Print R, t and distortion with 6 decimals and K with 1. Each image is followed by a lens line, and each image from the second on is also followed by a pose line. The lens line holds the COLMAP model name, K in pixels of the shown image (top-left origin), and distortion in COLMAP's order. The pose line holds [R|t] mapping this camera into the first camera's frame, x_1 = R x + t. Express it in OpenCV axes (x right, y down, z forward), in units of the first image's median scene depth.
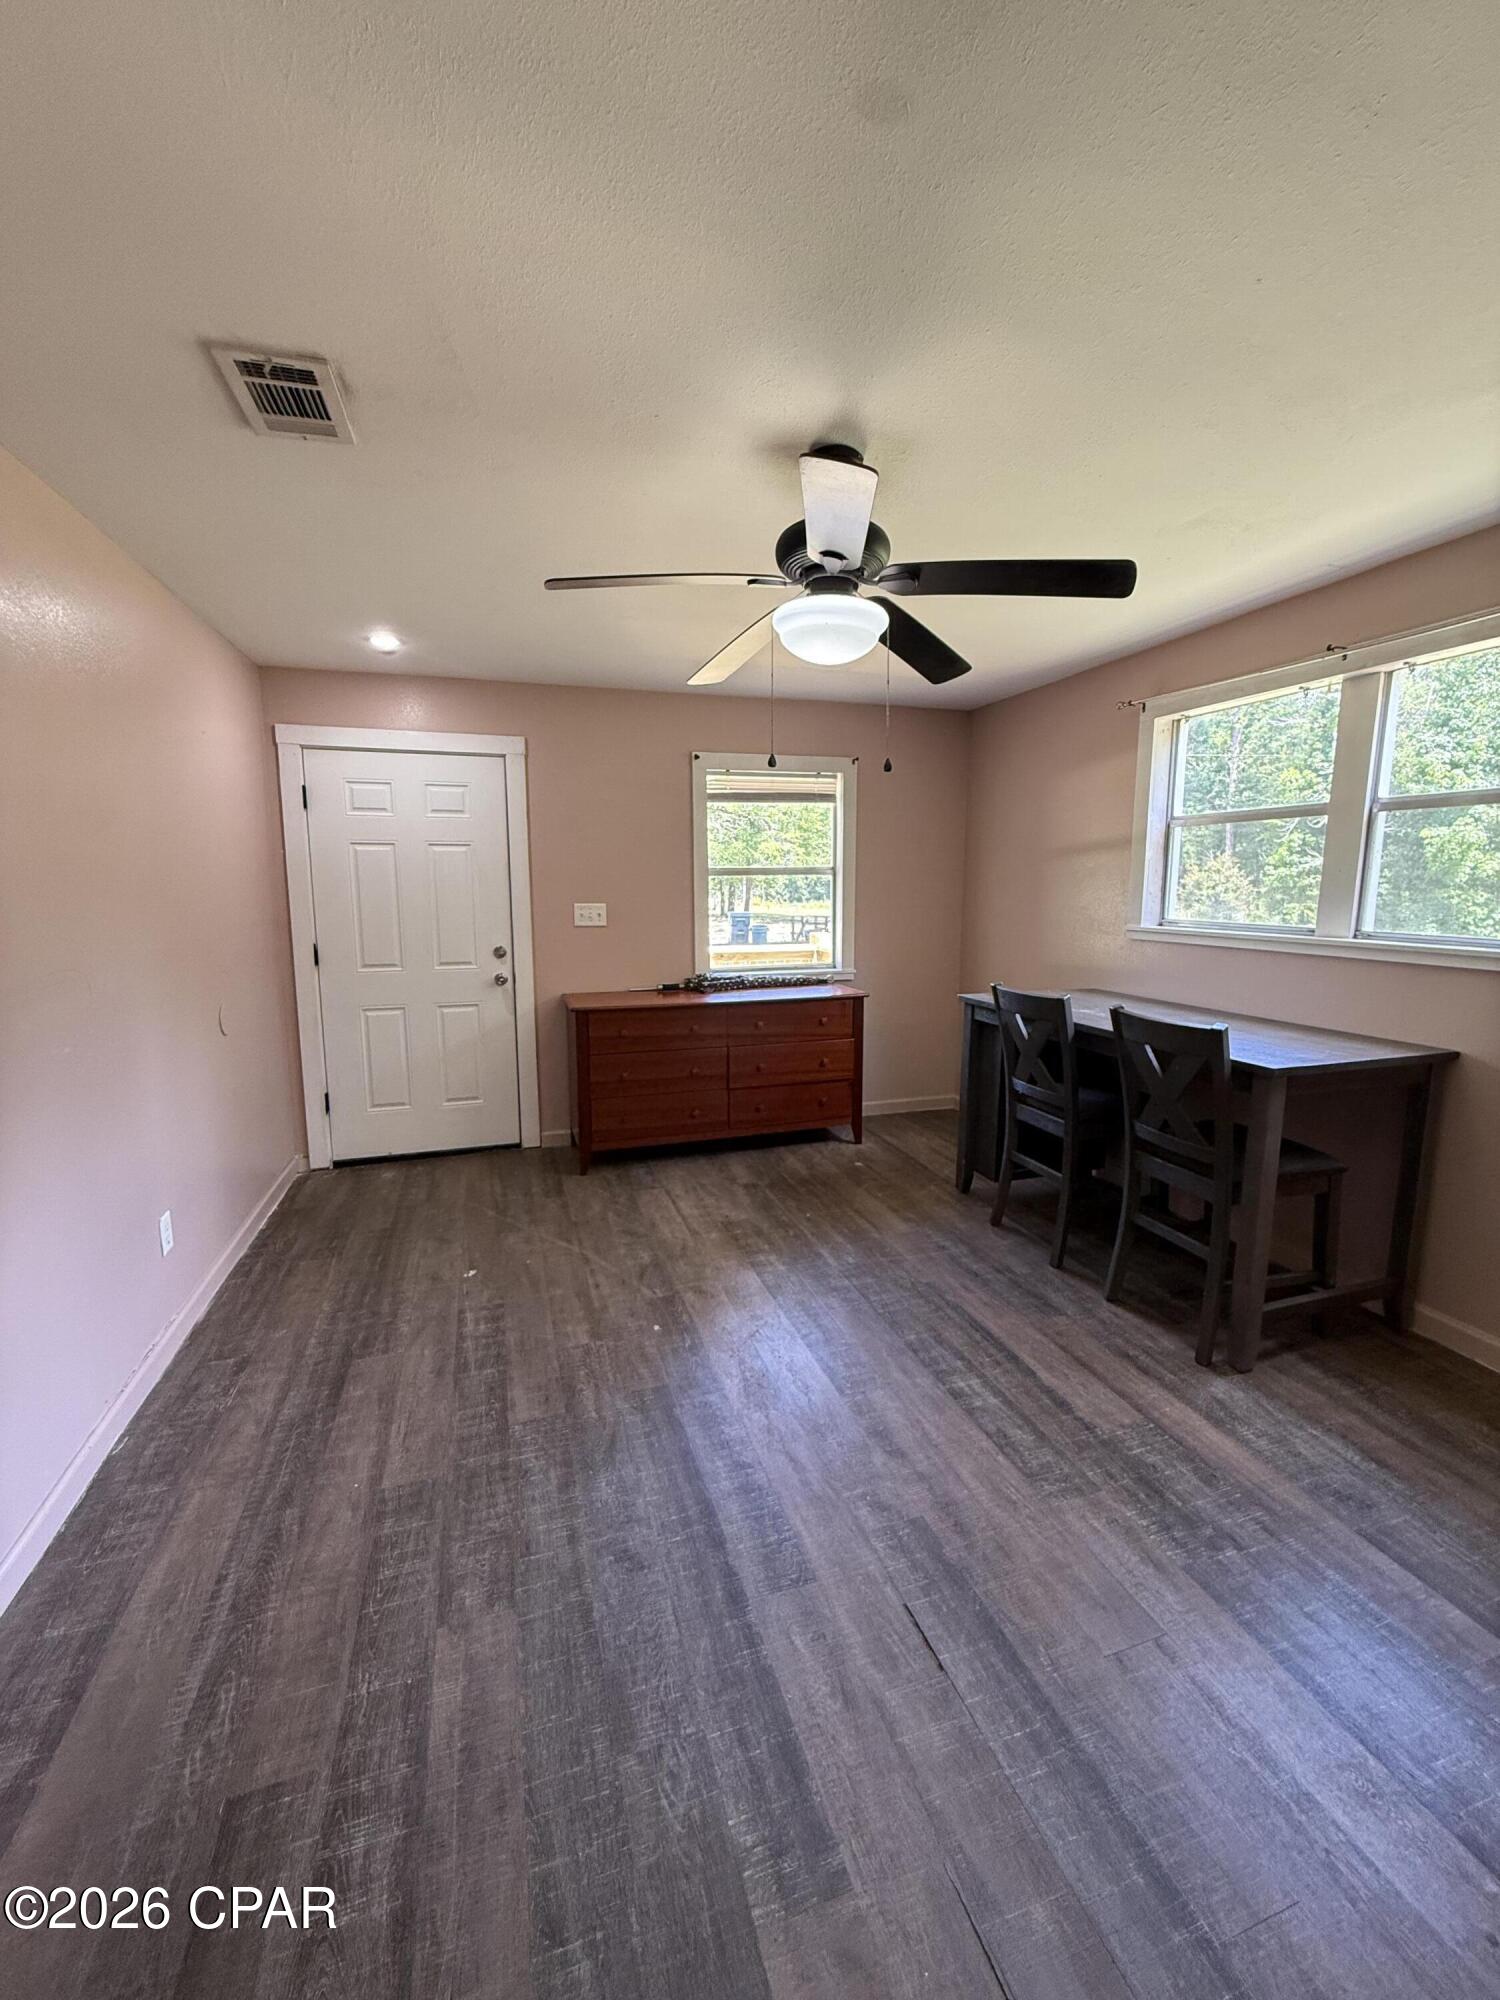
lens RADIAL K [[808.6, 0, 754.6], [0, 808.6, 990.2], [0, 0, 1]] dist [-0.000141, 0.000270]
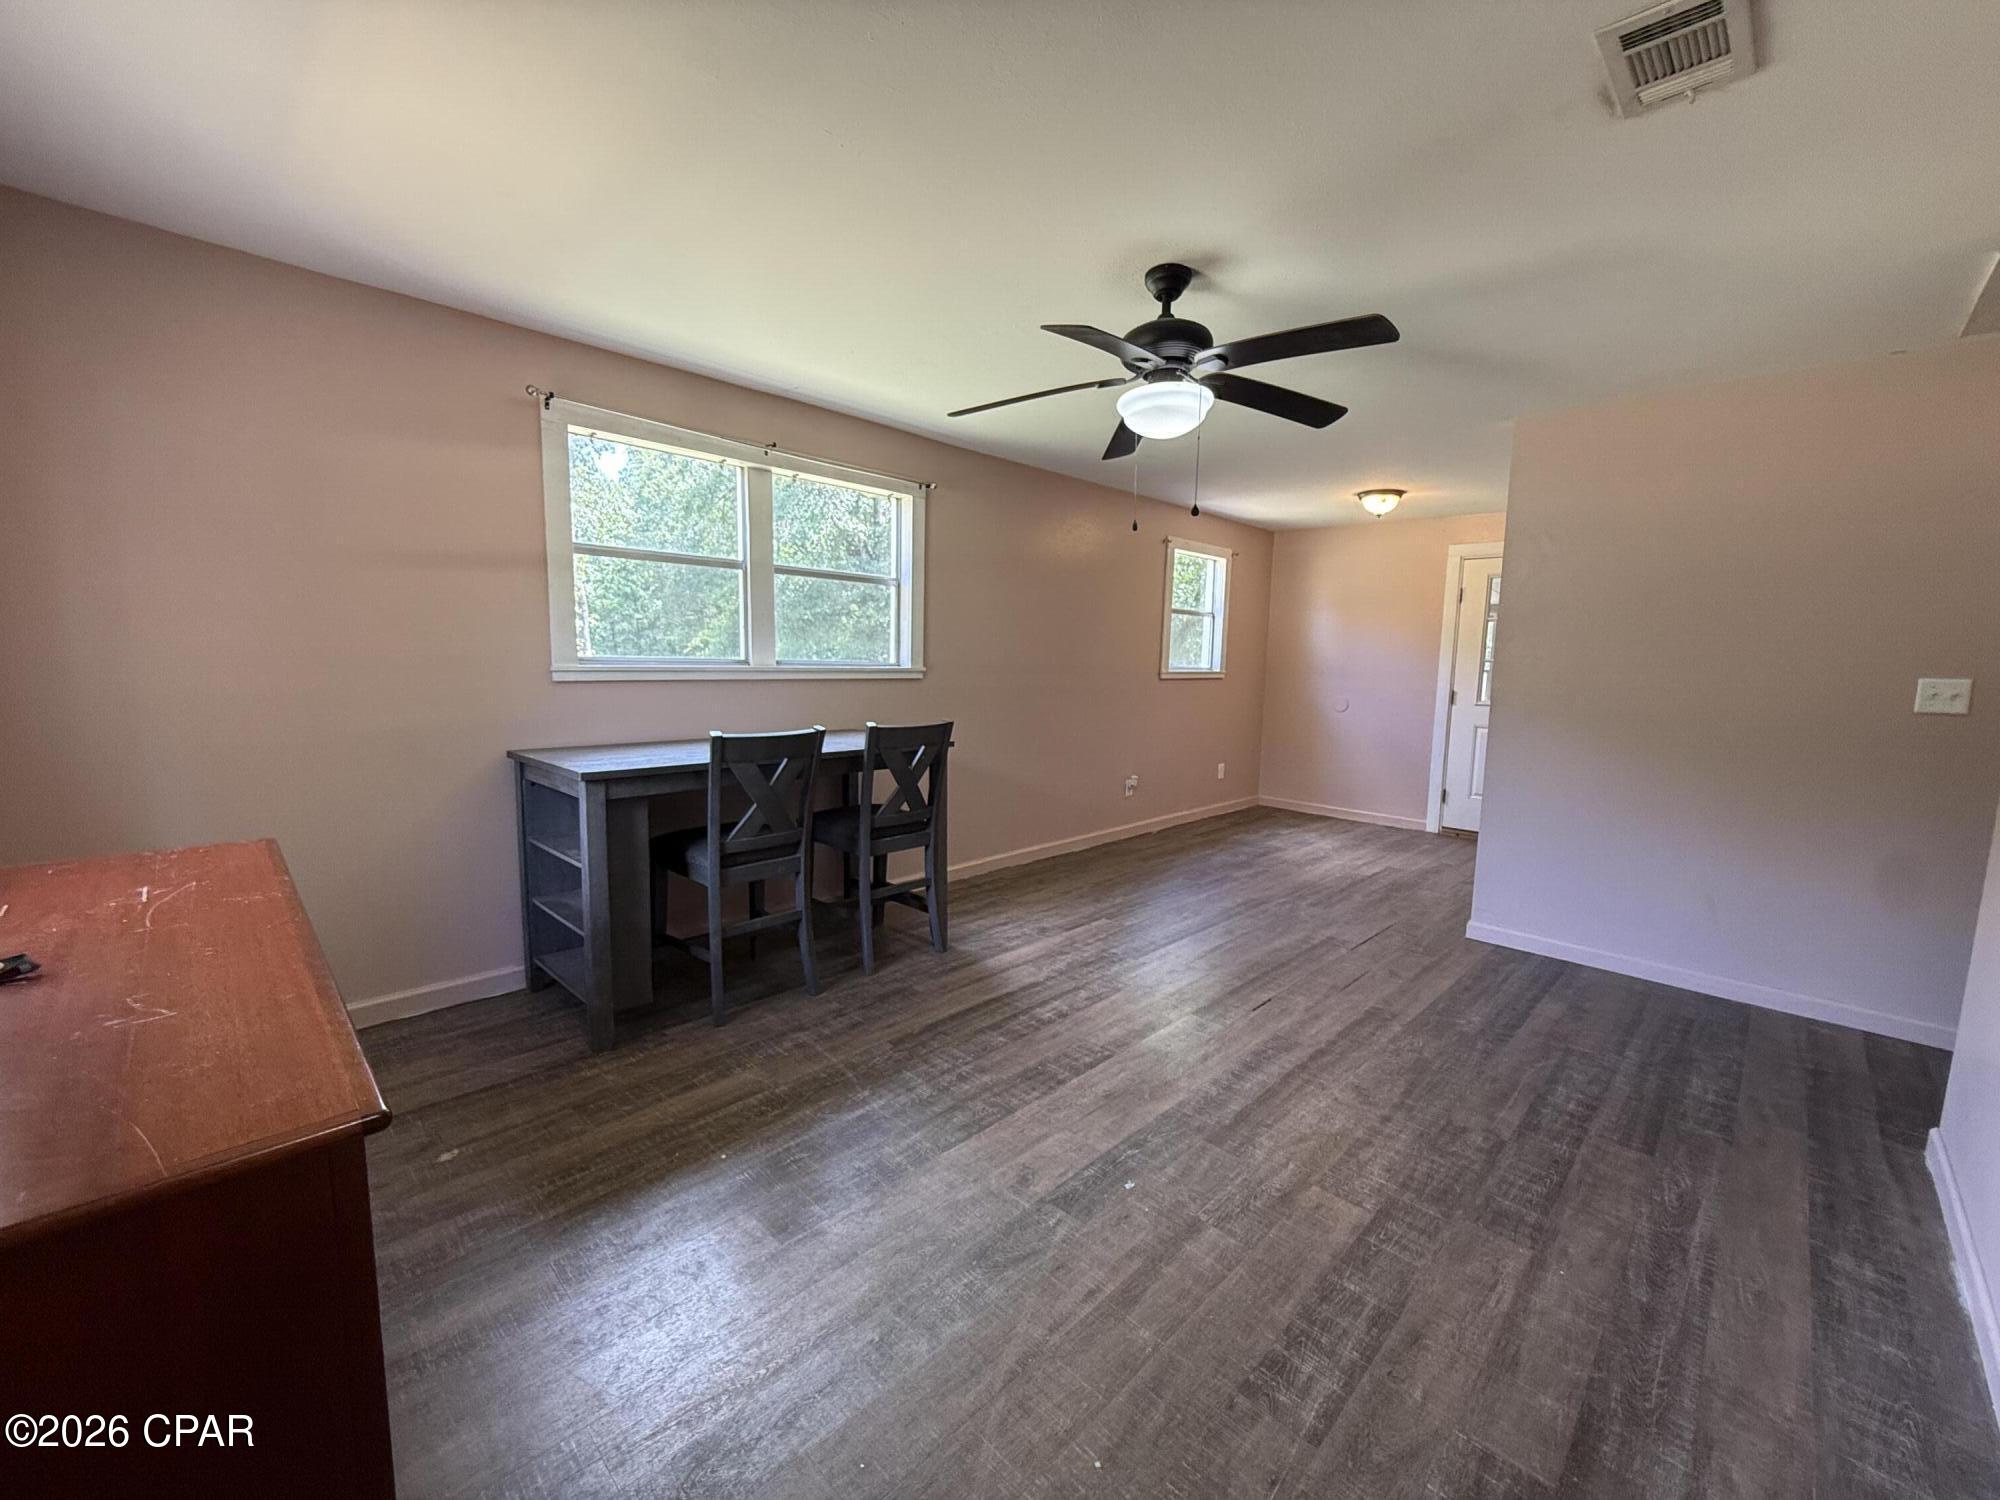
lens RADIAL K [[808.6, 0, 1004.3], [0, 808.6, 748.1], [0, 0, 1]] dist [-0.000141, 0.000270]
pose [[-0.462517, -0.107351, 0.880088, -0.833227], [0.099031, 0.980176, 0.171603, -0.157264], [-0.881063, 0.166526, -0.442717, 1.645763]]
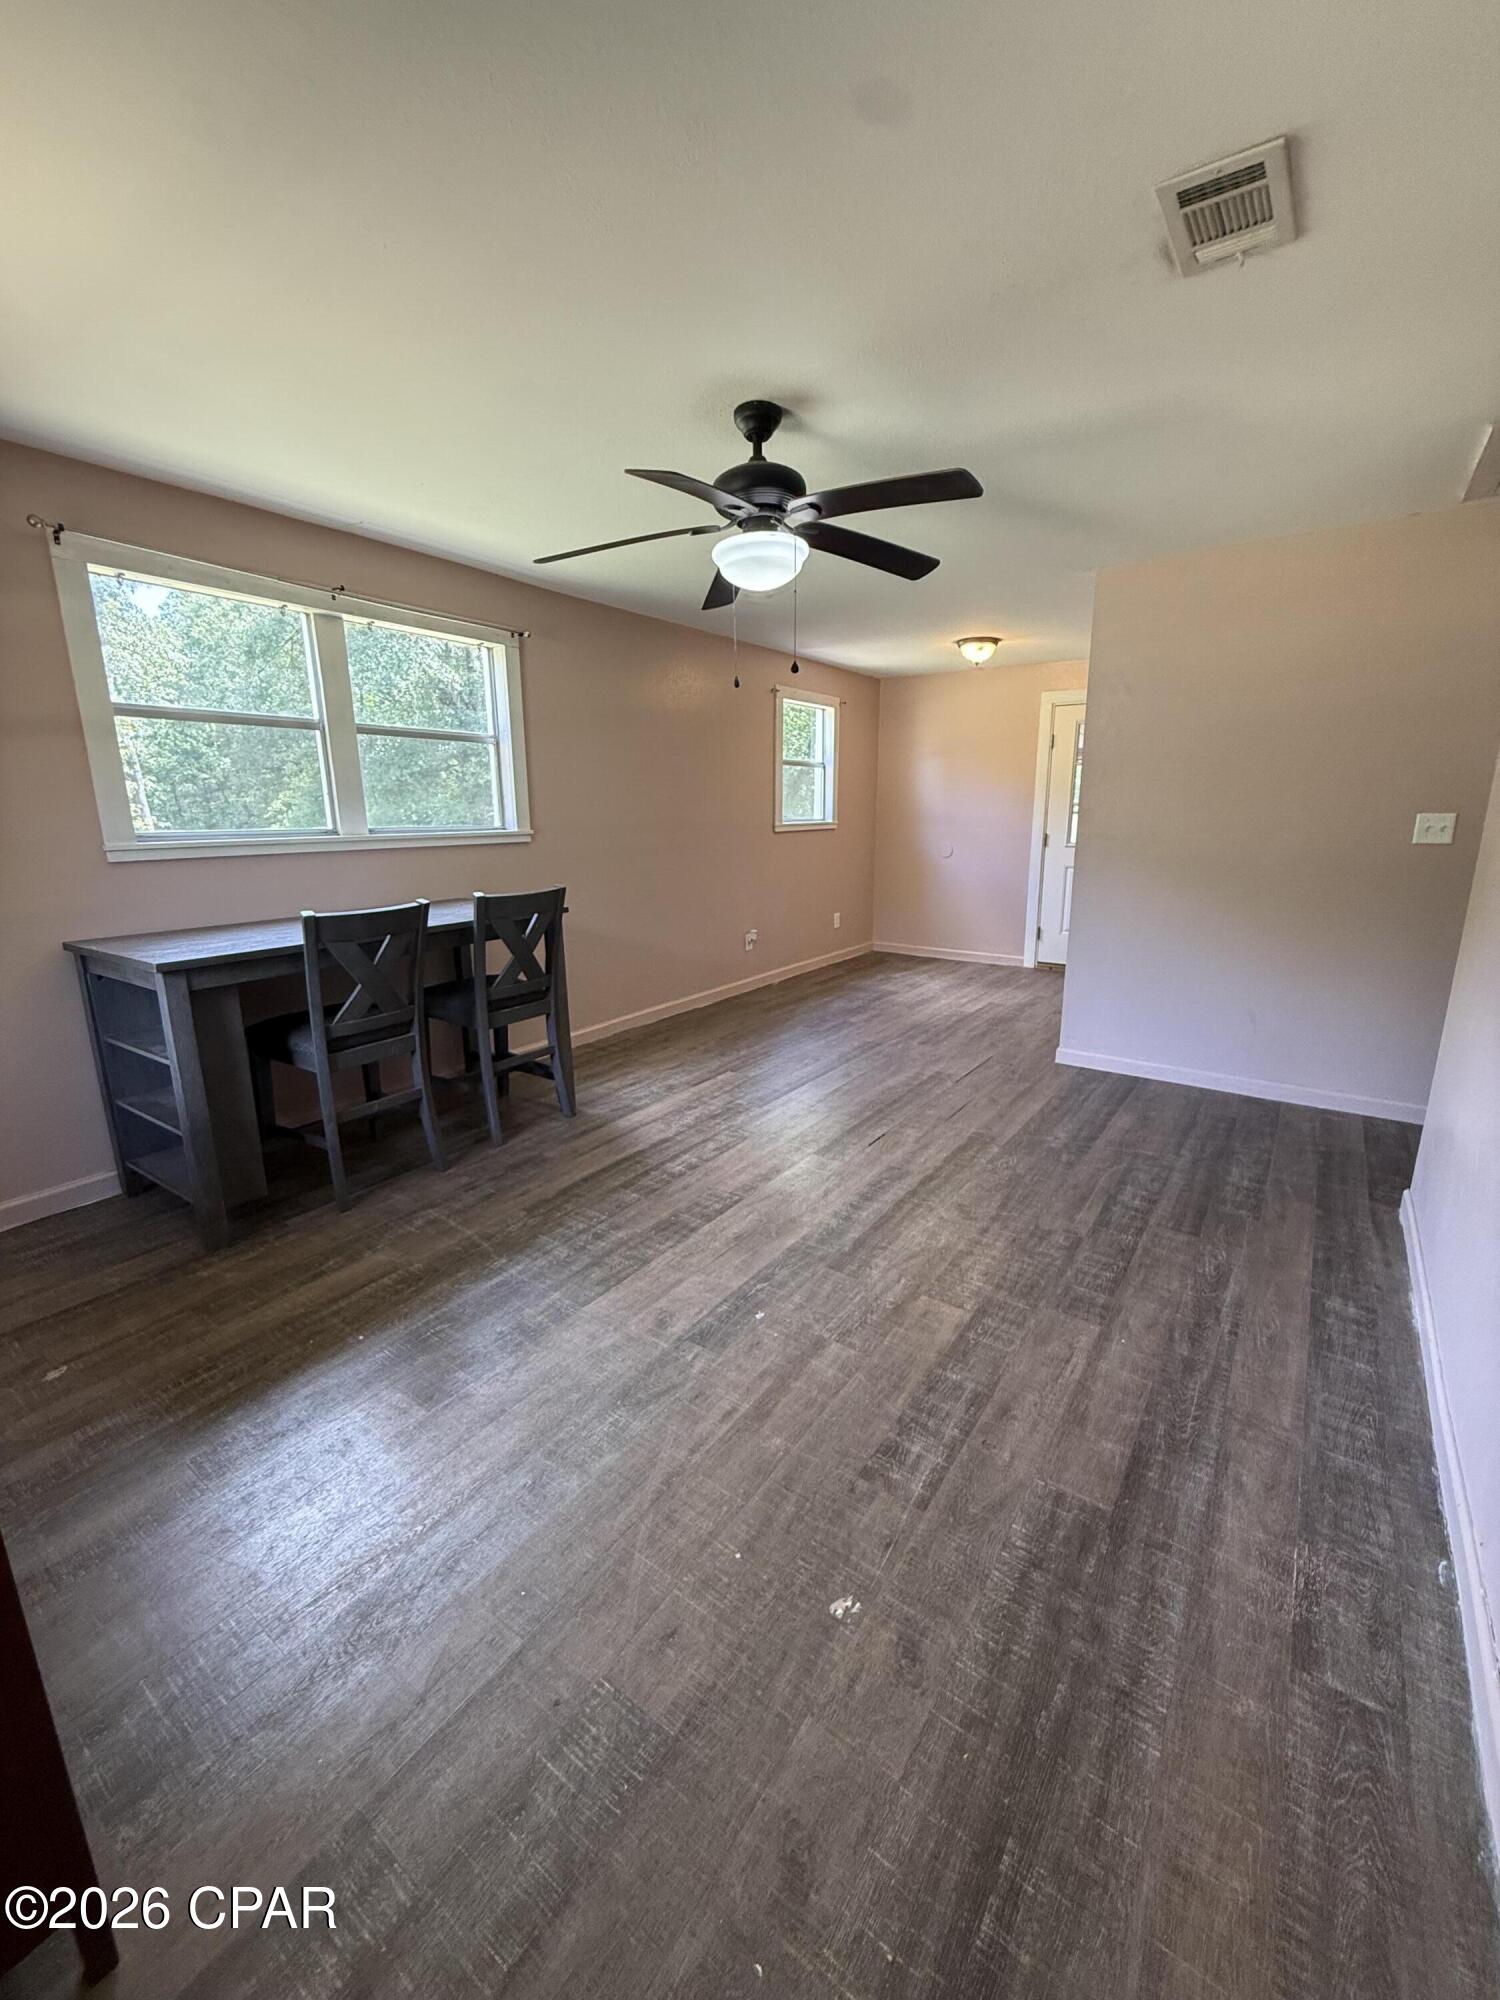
lens RADIAL K [[808.6, 0, 752.8], [0, 808.6, 991.2], [0, 0, 1]] dist [-0.000141, 0.000270]
pose [[-0.597363, -0.170385, 0.783663, -0.851494], [0.116917, 0.948228, 0.295287, -0.172901], [-0.793403, 0.268017, -0.546515, 1.640831]]
